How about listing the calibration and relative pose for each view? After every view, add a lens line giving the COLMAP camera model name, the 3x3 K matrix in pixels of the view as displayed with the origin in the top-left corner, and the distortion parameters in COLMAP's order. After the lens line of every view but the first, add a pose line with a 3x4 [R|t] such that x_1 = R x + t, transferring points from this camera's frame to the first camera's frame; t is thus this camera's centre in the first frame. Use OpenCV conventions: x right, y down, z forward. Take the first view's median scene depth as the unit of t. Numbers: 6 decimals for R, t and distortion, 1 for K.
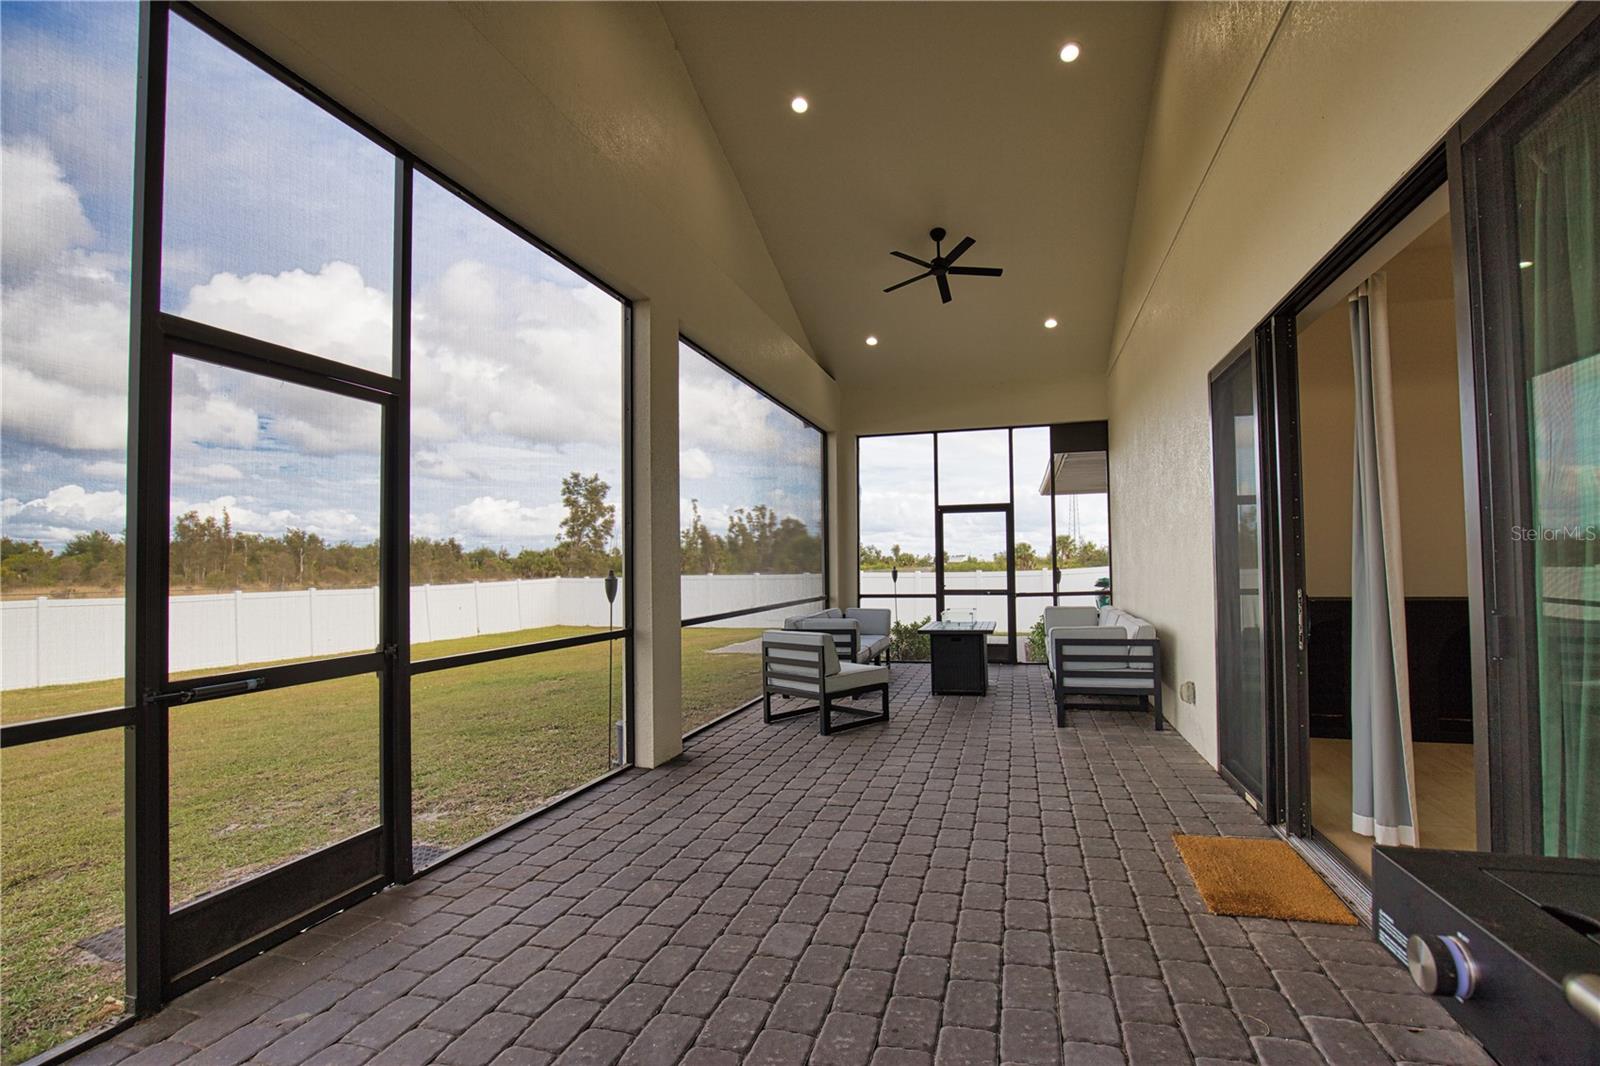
lens RADIAL K [[730.1, 0, 807.5], [0, 730.1, 545.9], [0, 0, 1]] dist [-0.032472, 0.005348]
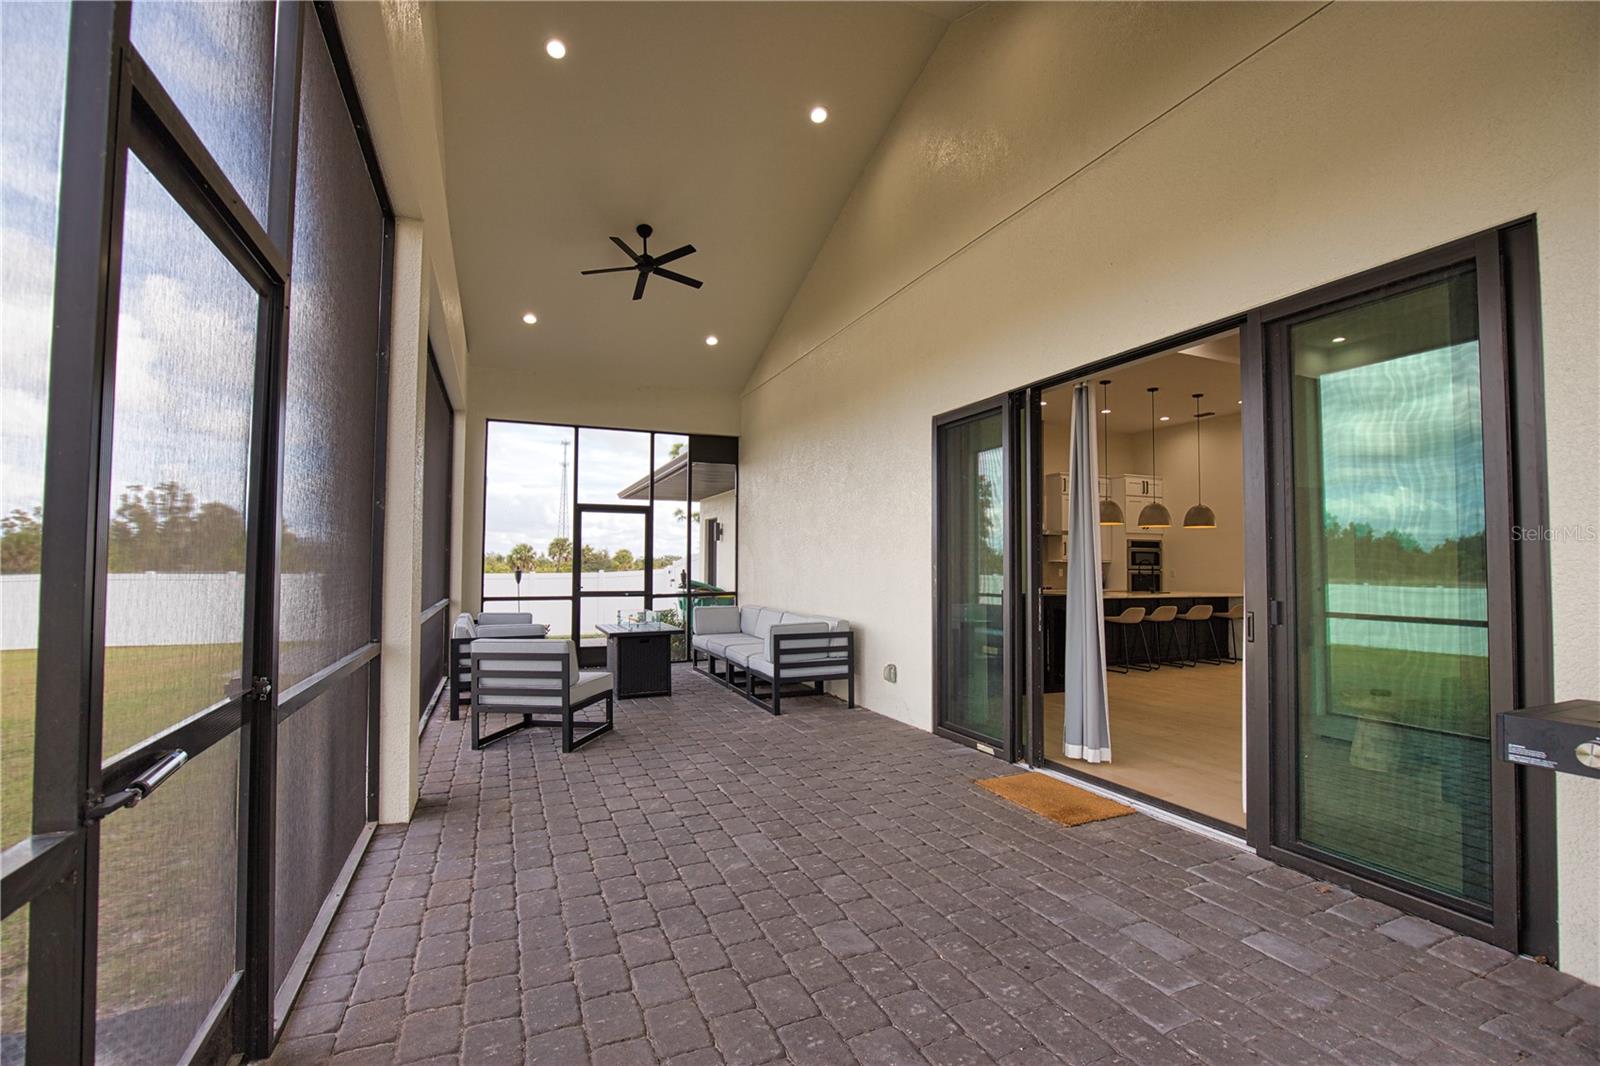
lens RADIAL K [[730.1, 0, 807.2], [0, 730.1, 544.1], [0, 0, 1]] dist [-0.032472, 0.005348]
pose [[0.776066, 0.034033, 0.629732, -0.319536], [-0.030609, 0.999399, -0.016290, 0.007506], [-0.629908, -0.006633, 0.776641, 0.114994]]
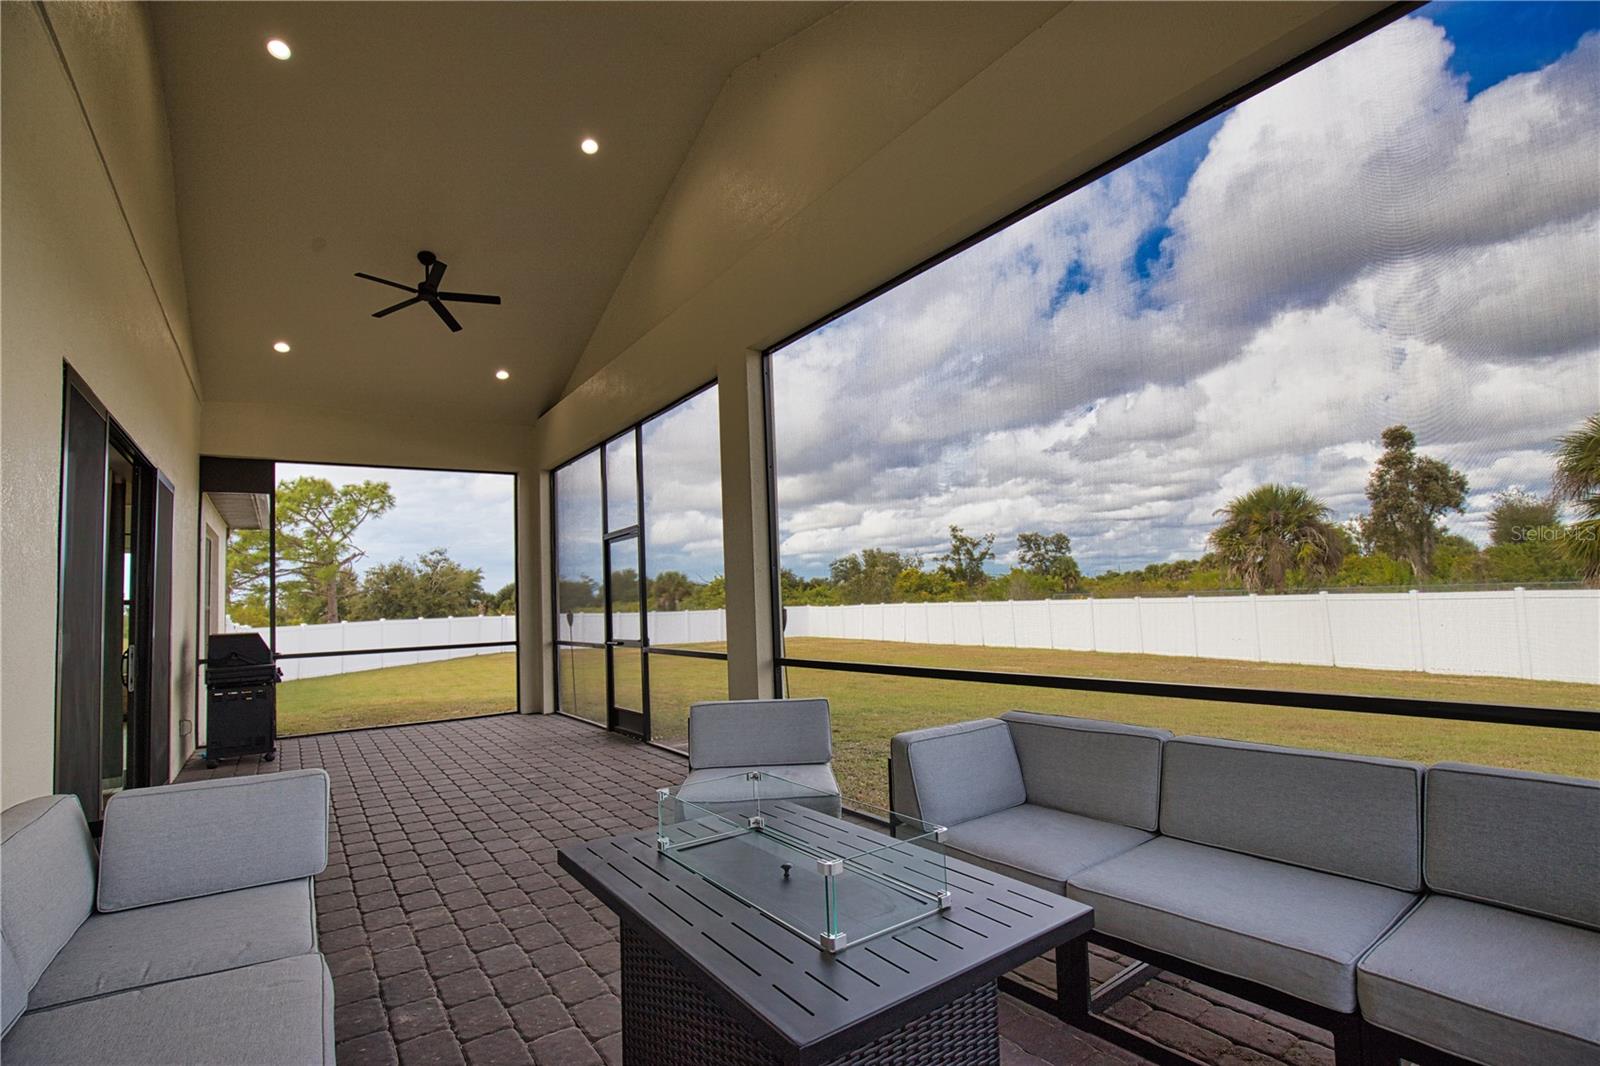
lens RADIAL K [[730.1, 0, 805.4], [0, 730.1, 530.0], [0, 0, 1]] dist [-0.032472, 0.005348]
pose [[-0.615936, -0.035911, -0.786977, 0.512680], [0.077044, 0.991426, -0.105540, 0.043570], [0.784020, -0.125638, -0.607888, 1.534182]]
